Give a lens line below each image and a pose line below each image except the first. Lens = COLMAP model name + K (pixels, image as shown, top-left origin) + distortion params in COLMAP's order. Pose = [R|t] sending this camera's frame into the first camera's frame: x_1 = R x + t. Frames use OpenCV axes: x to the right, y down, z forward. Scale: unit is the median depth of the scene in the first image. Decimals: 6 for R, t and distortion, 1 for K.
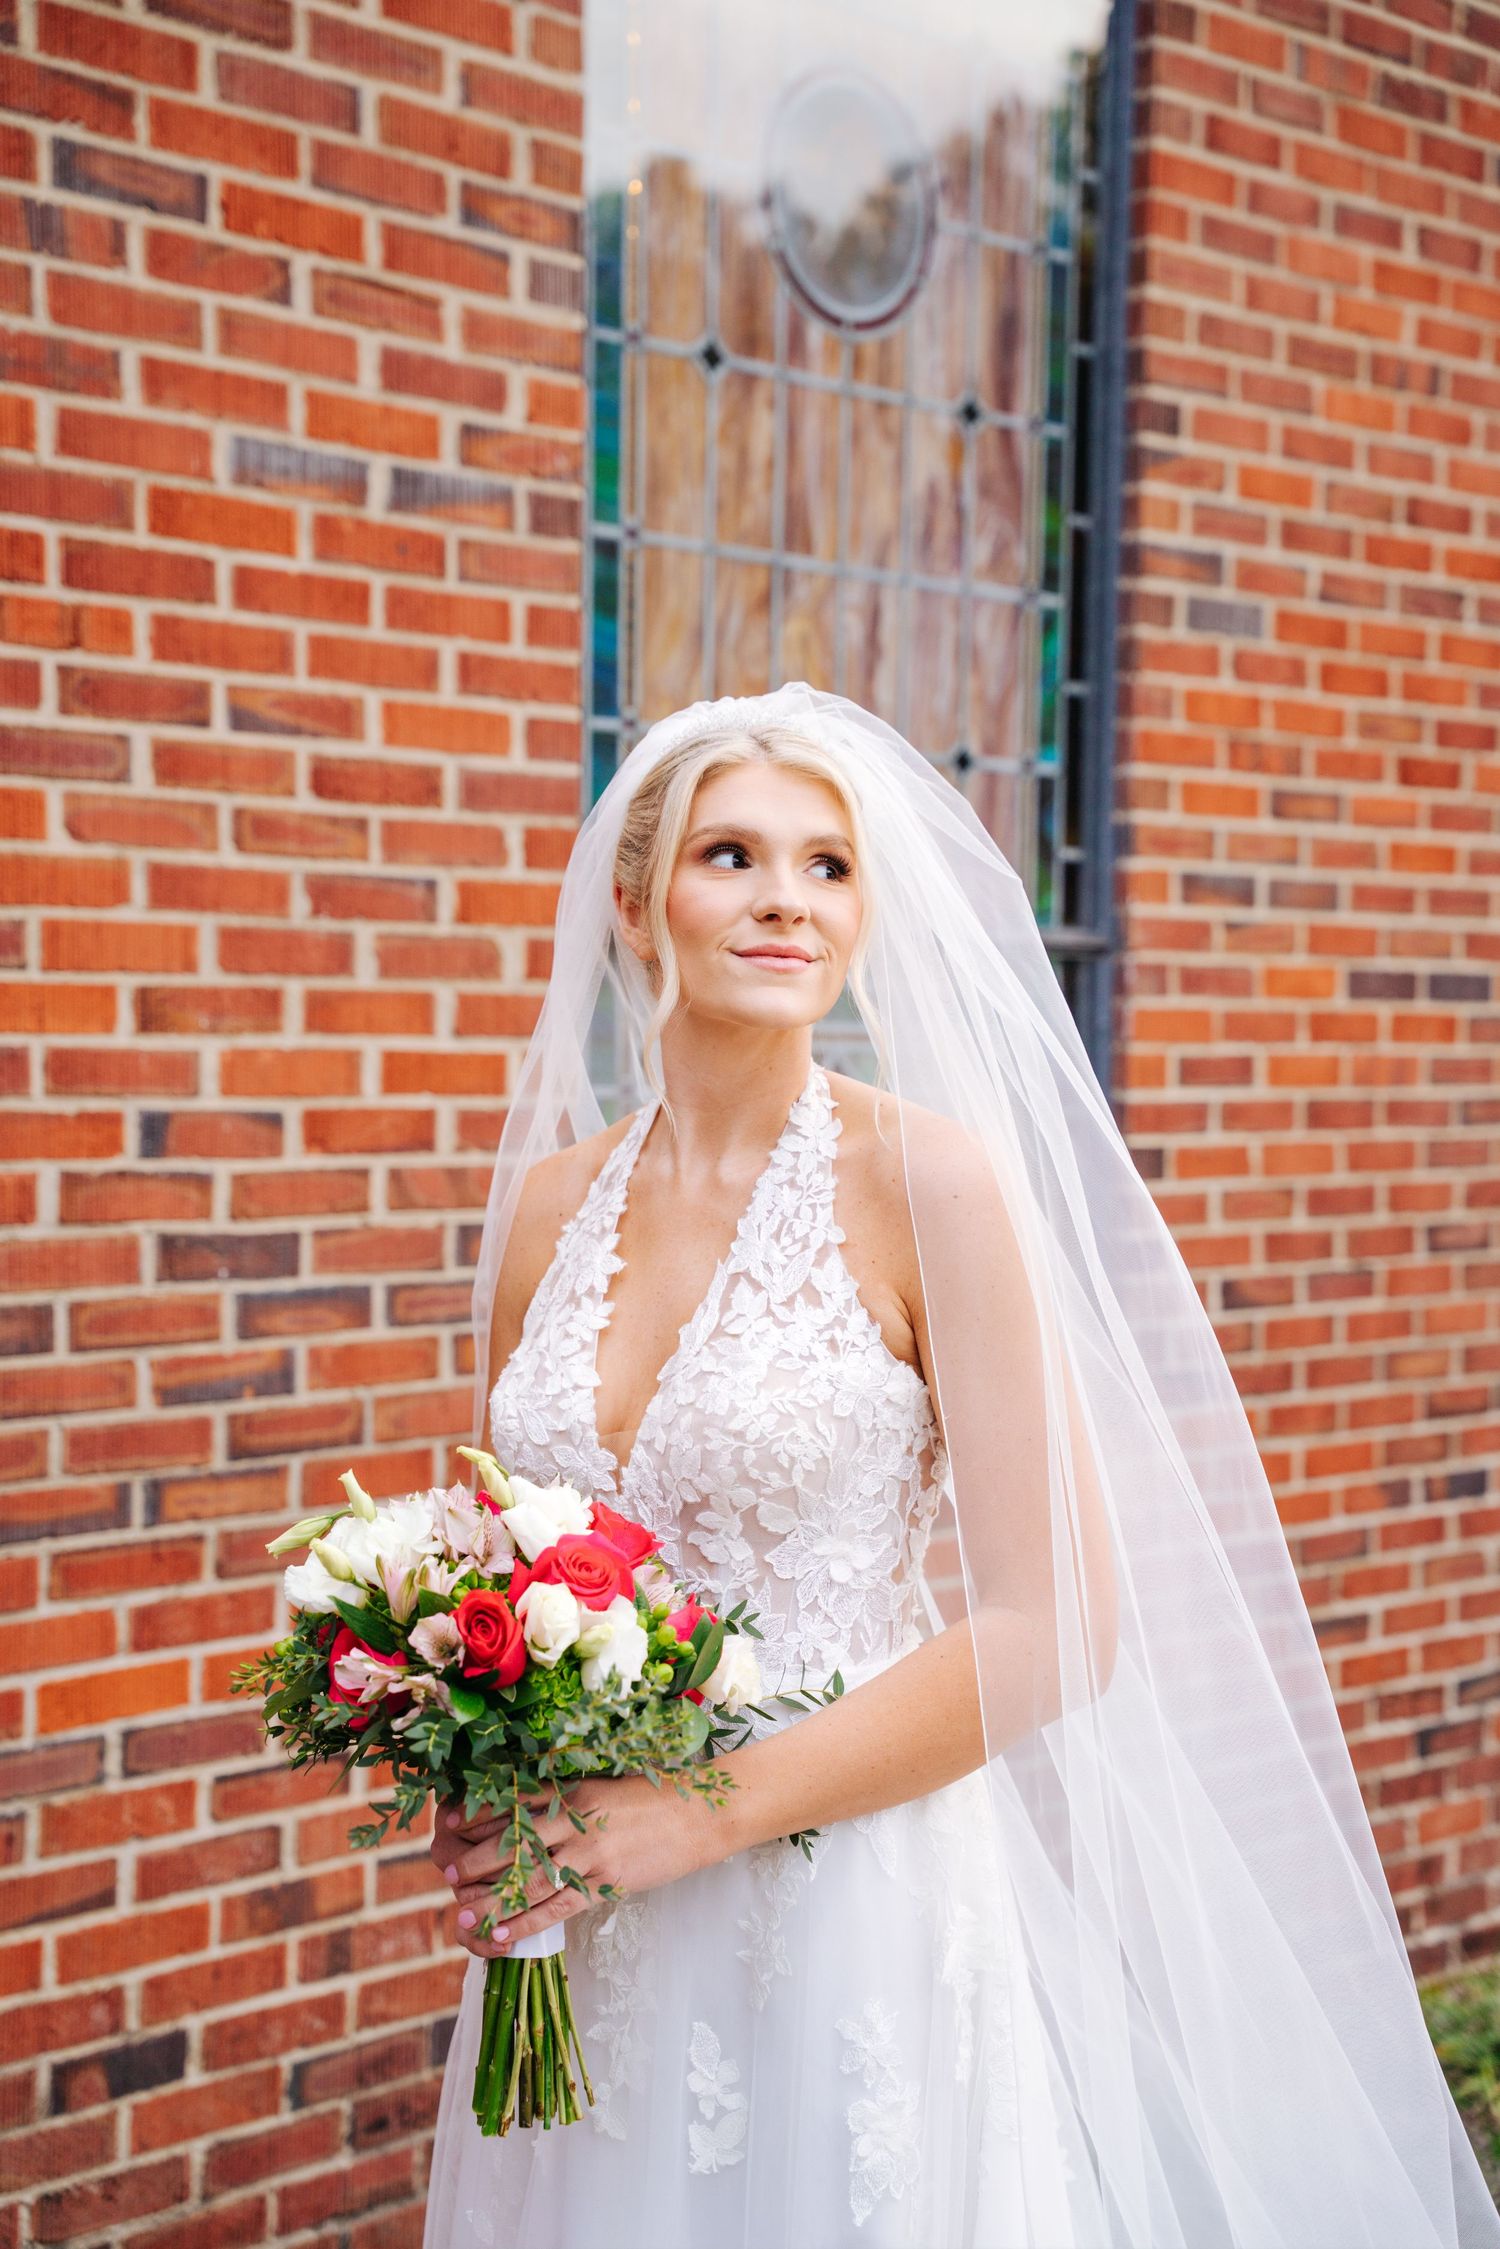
lens RADIAL K [[3538.6, 0, 753.4], [0, 3538.6, 1086.5], [0, 0, 1]] dist [0.312409, 0.000000]
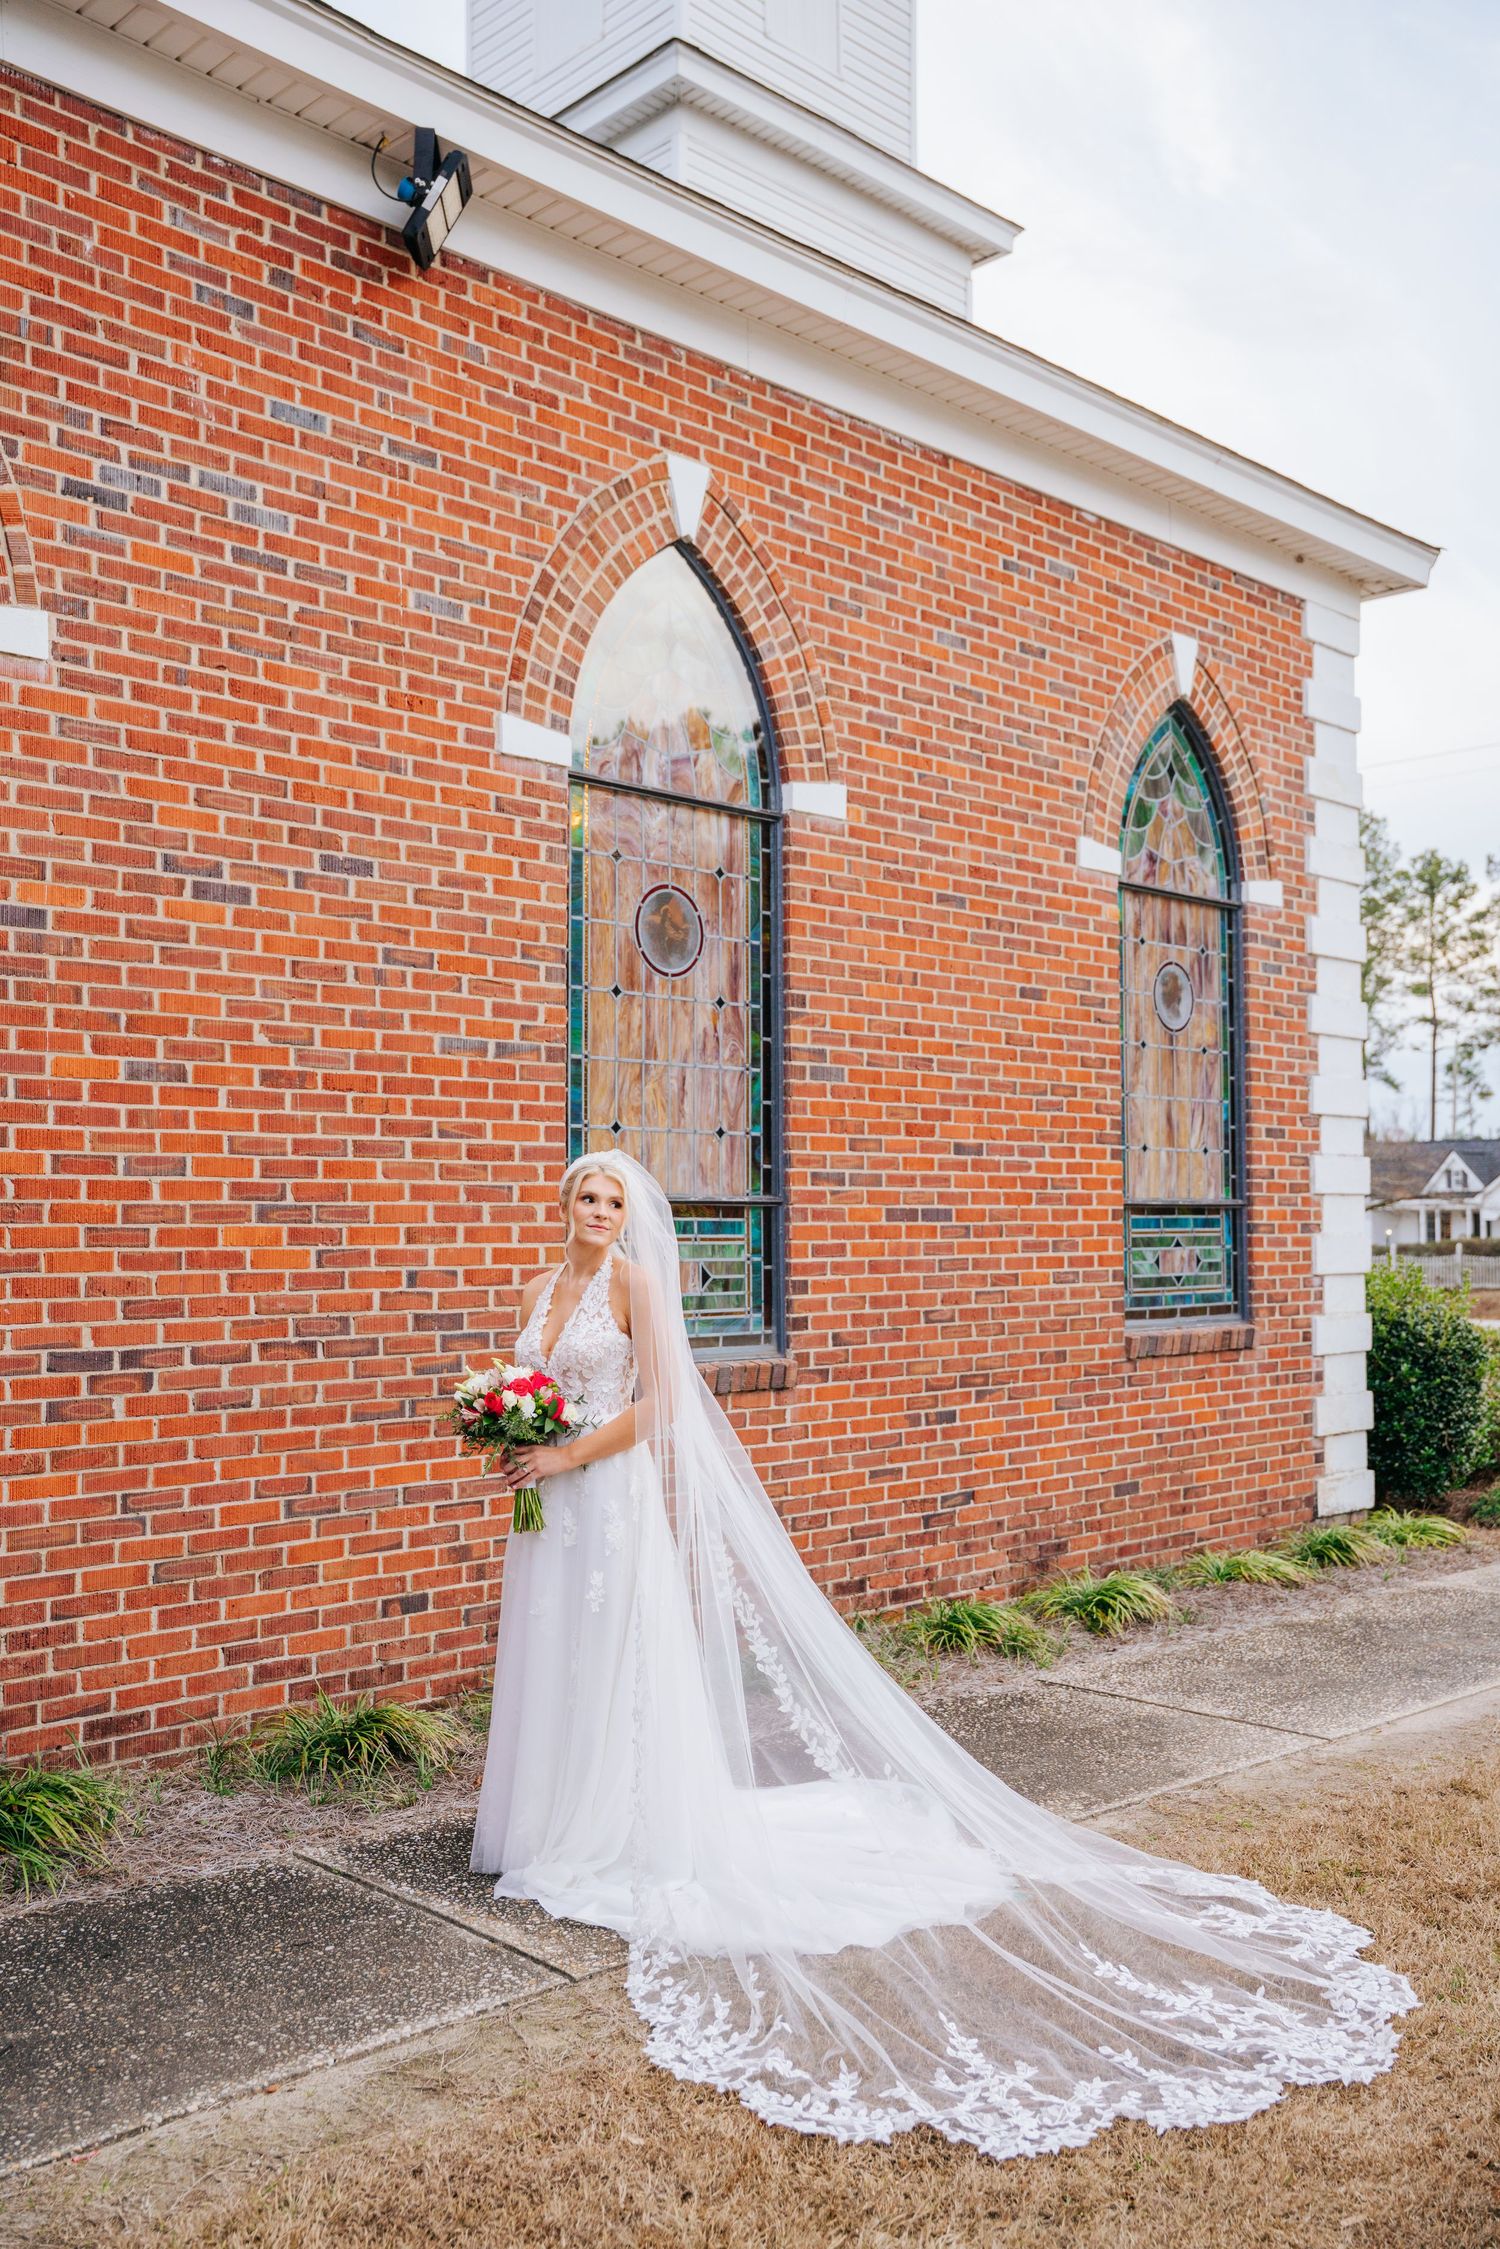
lens RADIAL K [[1980.6, 0, 751.4], [0, 1980.6, 1111.5], [0, 0, 1]] dist [0.006568, -0.000612]
pose [[0.999881, -0.013009, 0.008241, 0.087884], [0.013581, 0.997197, -0.073574, 0.000136], [-0.007260, 0.073677, 0.997256, -0.563999]]
